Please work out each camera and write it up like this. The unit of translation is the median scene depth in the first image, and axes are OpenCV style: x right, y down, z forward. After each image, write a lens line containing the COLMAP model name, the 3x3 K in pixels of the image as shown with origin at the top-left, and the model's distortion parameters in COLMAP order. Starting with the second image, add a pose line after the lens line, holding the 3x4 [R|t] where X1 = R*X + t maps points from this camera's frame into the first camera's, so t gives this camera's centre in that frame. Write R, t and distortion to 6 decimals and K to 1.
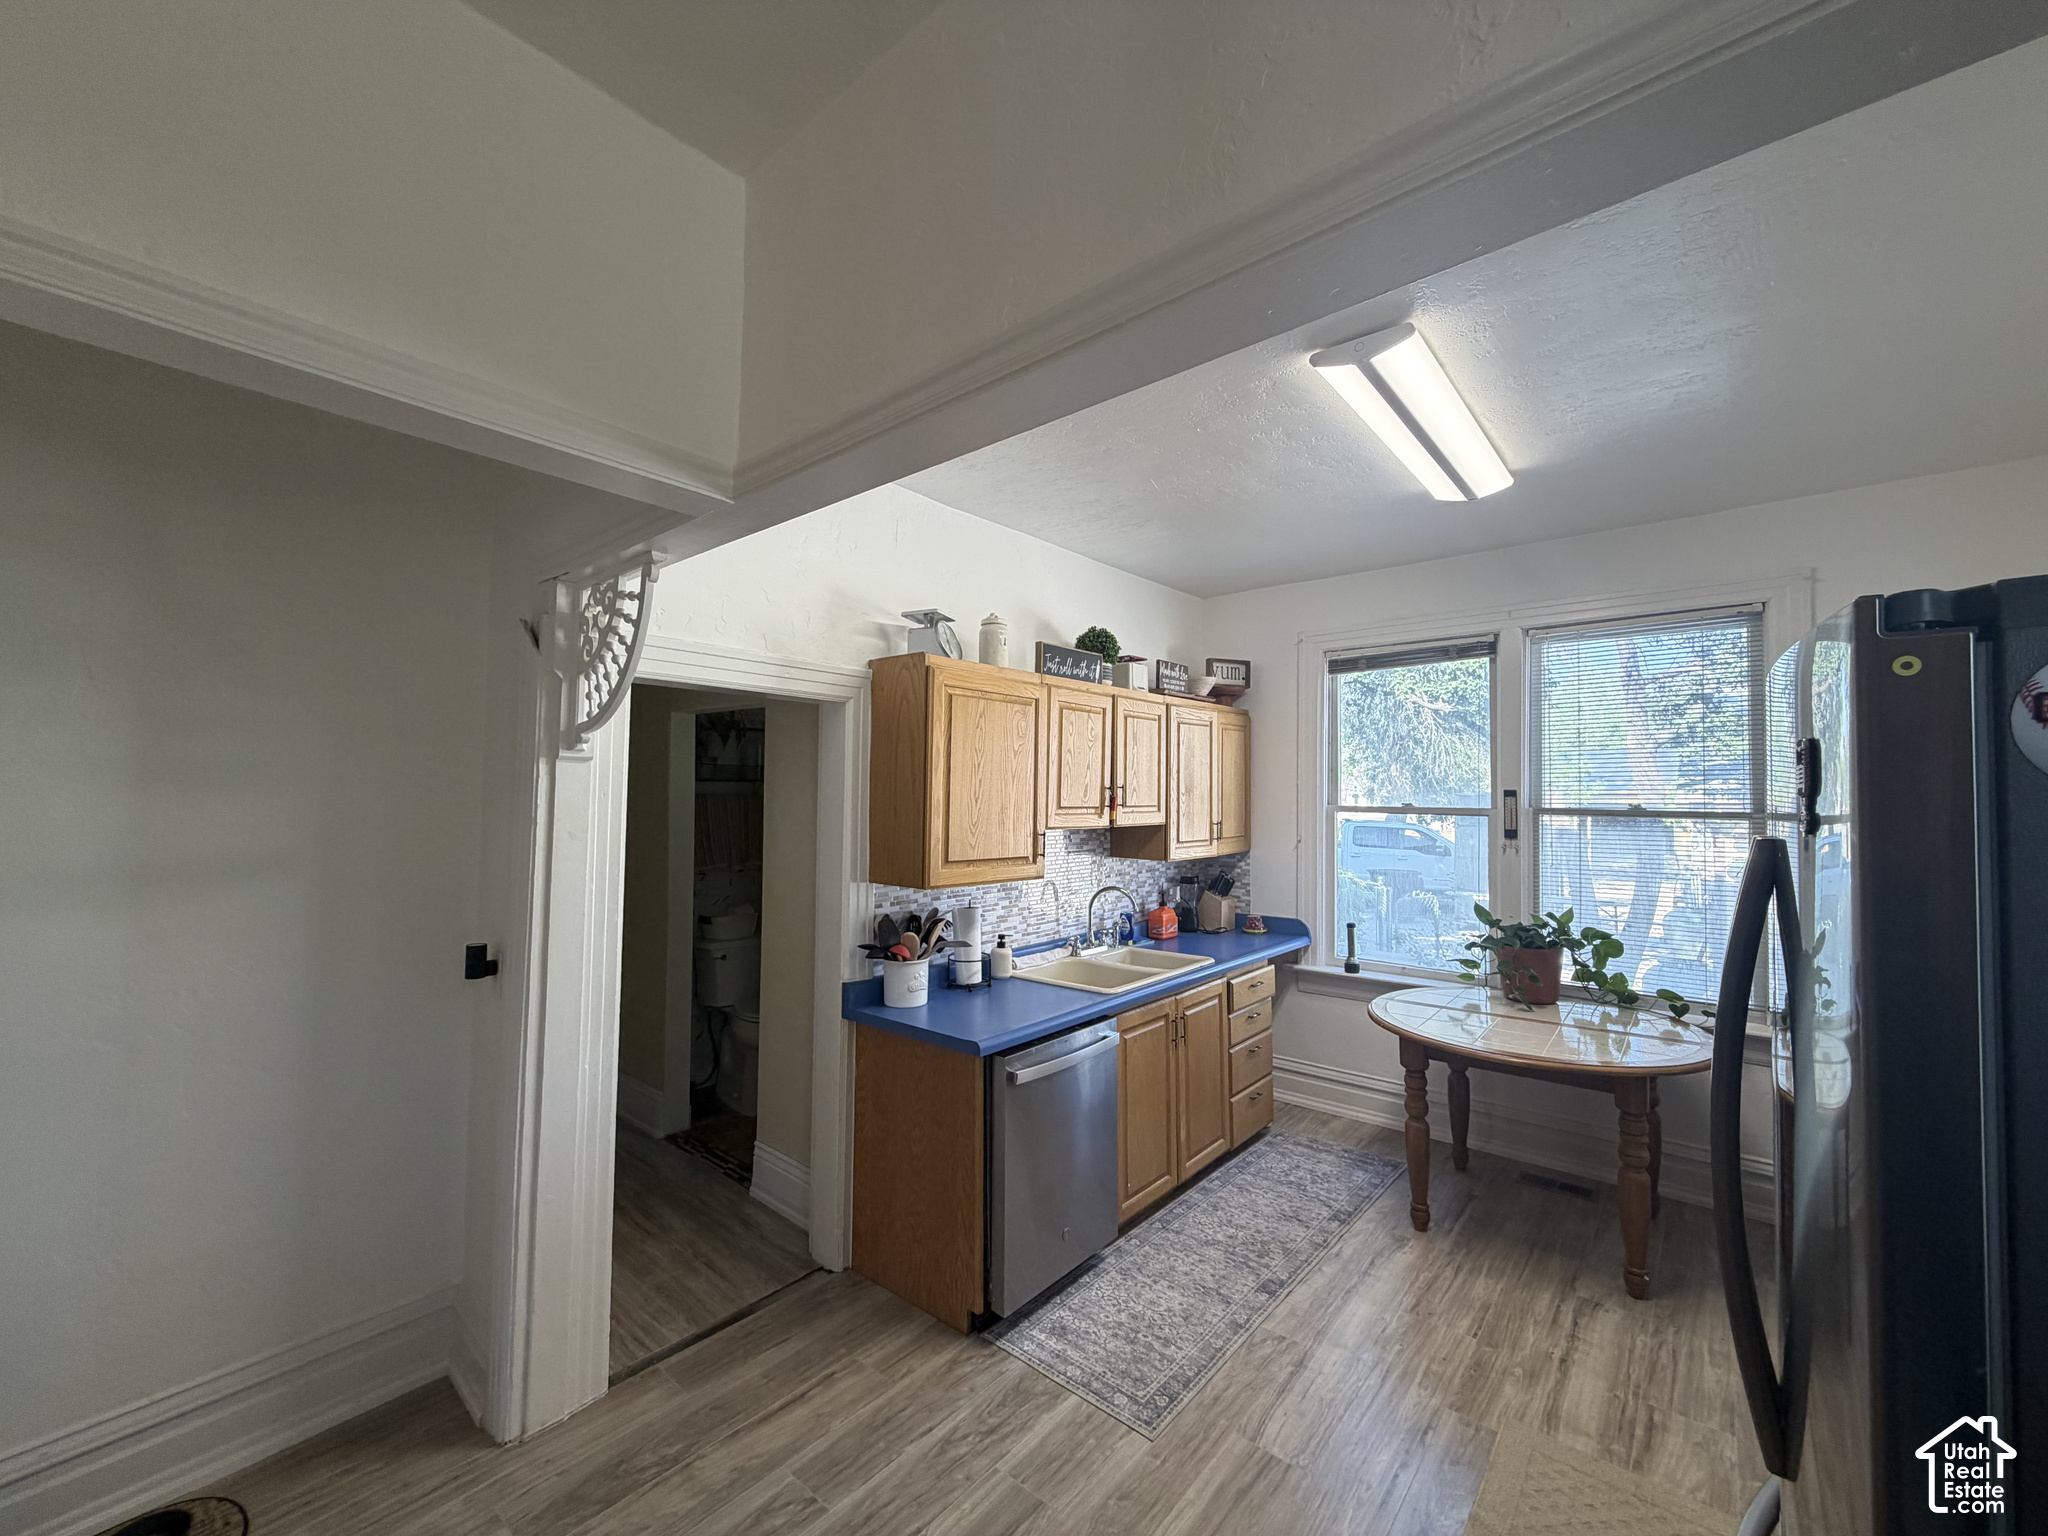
lens RADIAL K [[817.4, 0, 1019.6], [0, 817.4, 765.4], [0, 0, 1]] dist [-0.000660, 0.000252]
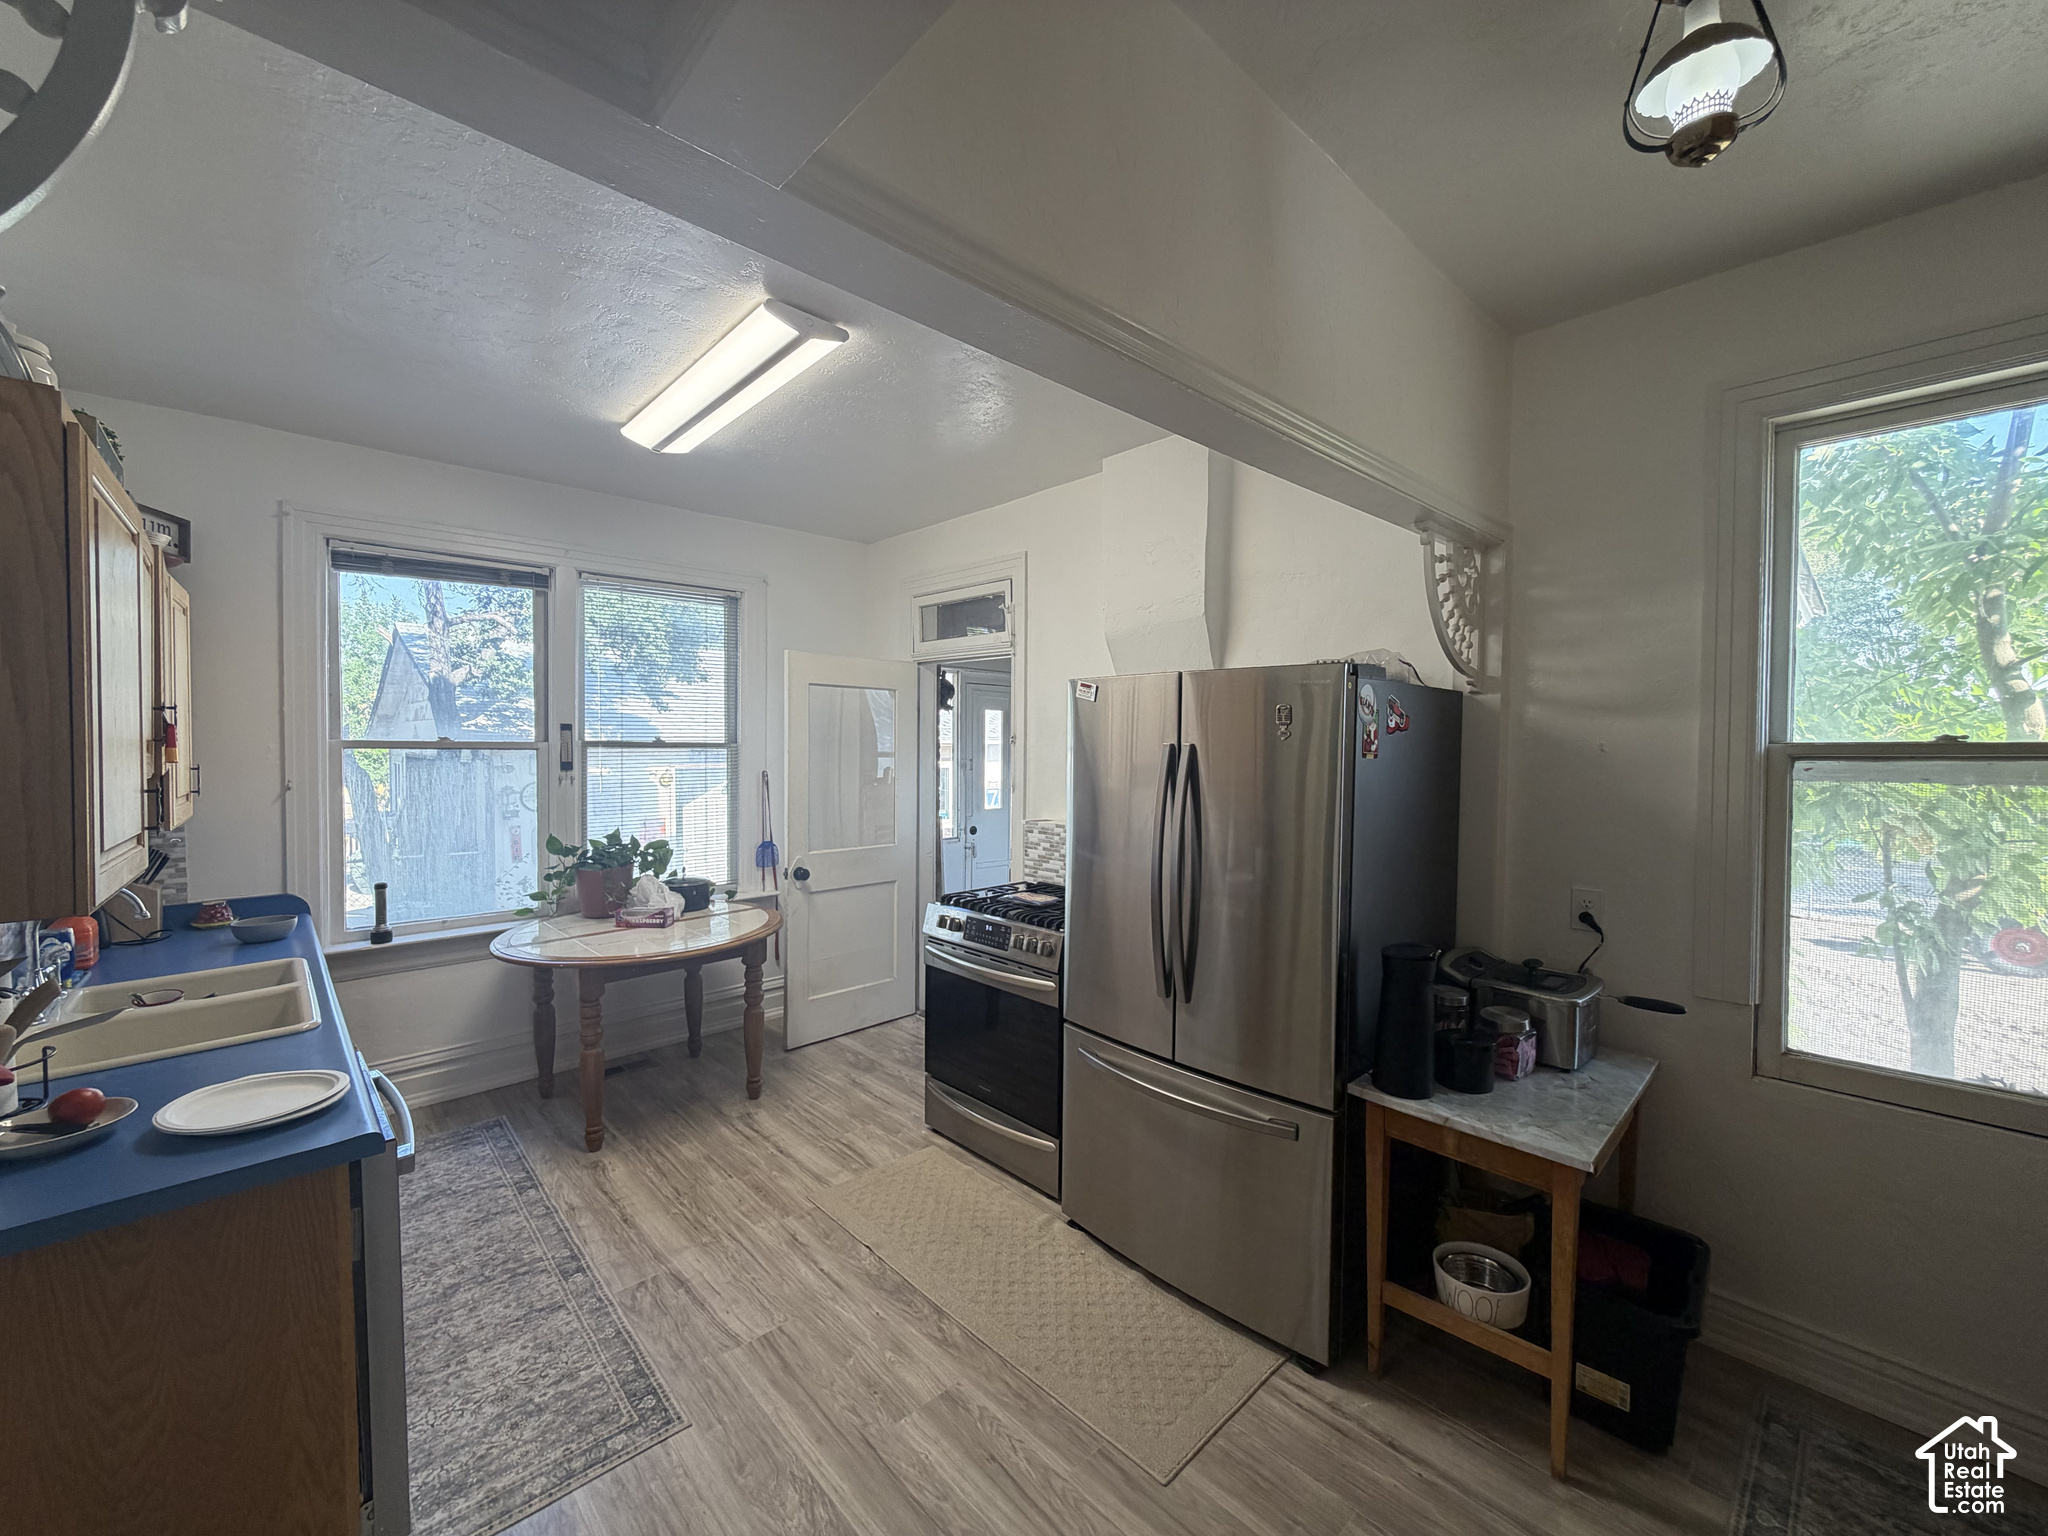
lens RADIAL K [[816.2, 0, 1029.4], [0, 816.2, 767.3], [0, 0, 1]] dist [-0.002688, -0.000046]
pose [[0.102279, -0.037567, 0.994046, -0.515894], [-0.038834, 0.998374, 0.041727, 0.026745], [-0.993997, -0.042871, 0.100654, 0.424747]]
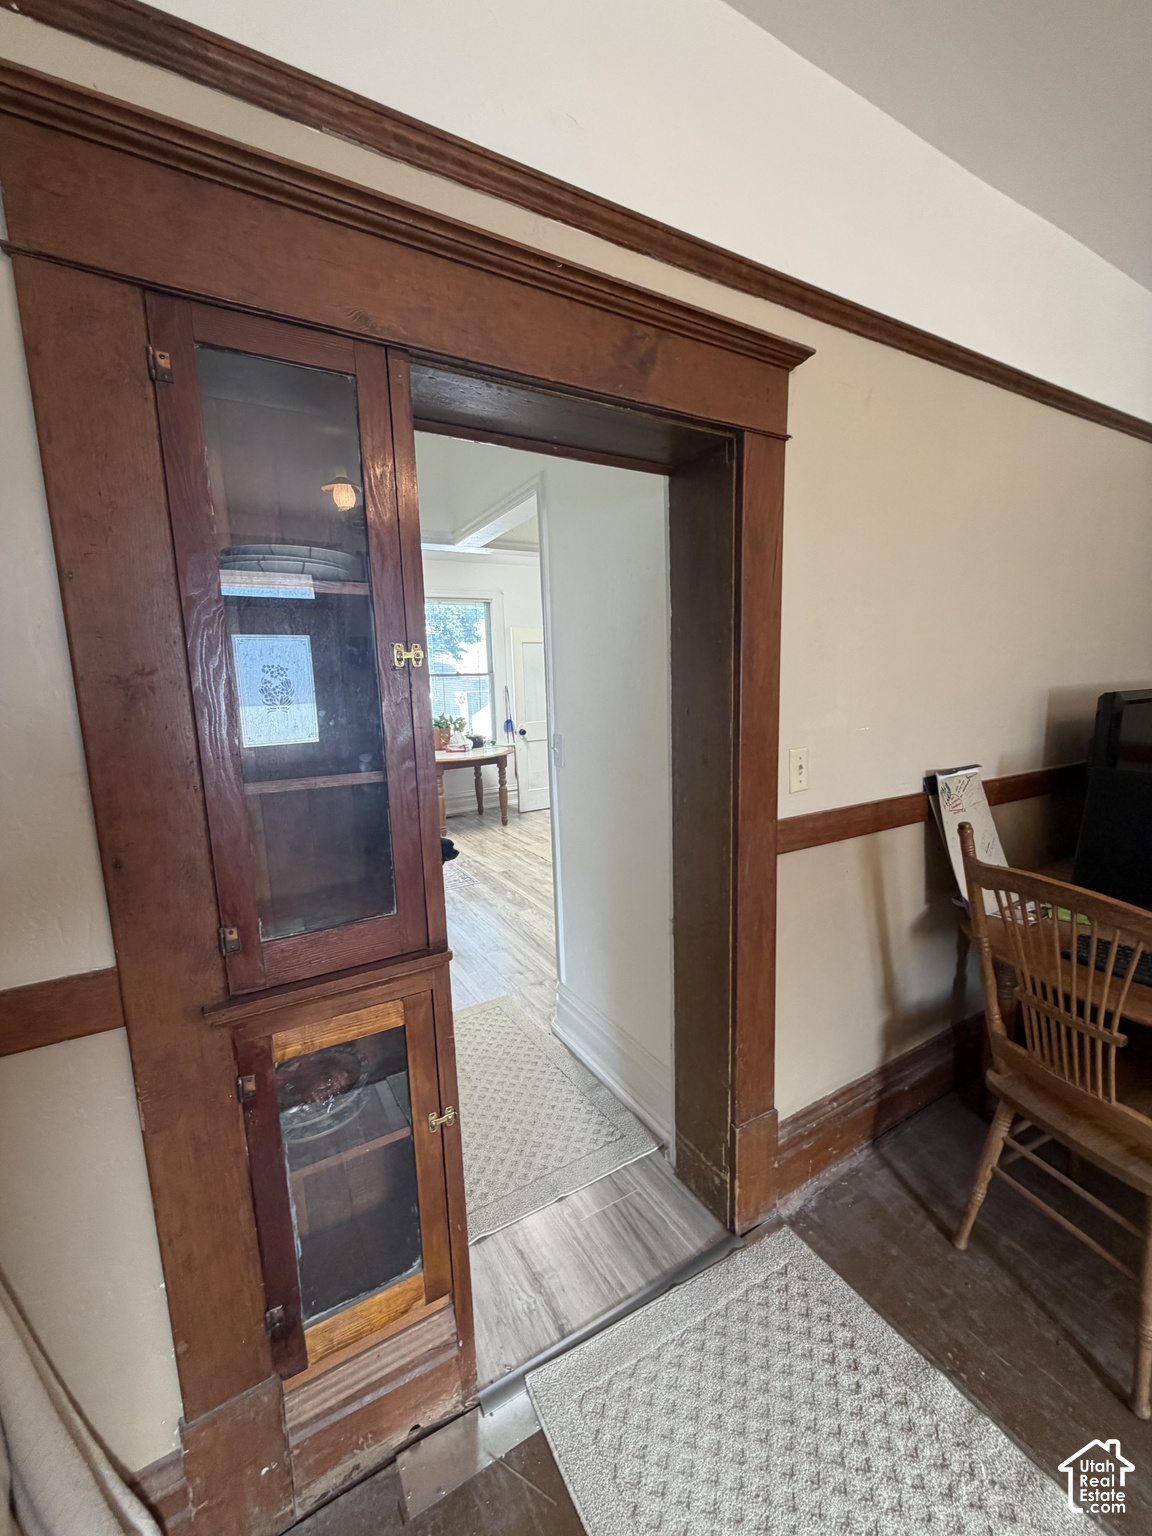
lens RADIAL K [[612.1, 0, 576.0], [0, 612.1, 768.0], [0, 0, 1]] dist [-0.002688, -0.000046]
pose [[0.329752, -0.154993, 0.931258, -1.295243], [0.003553, 0.986628, 0.162951, 0.047000], [-0.944061, -0.050424, 0.325893, -0.016739]]
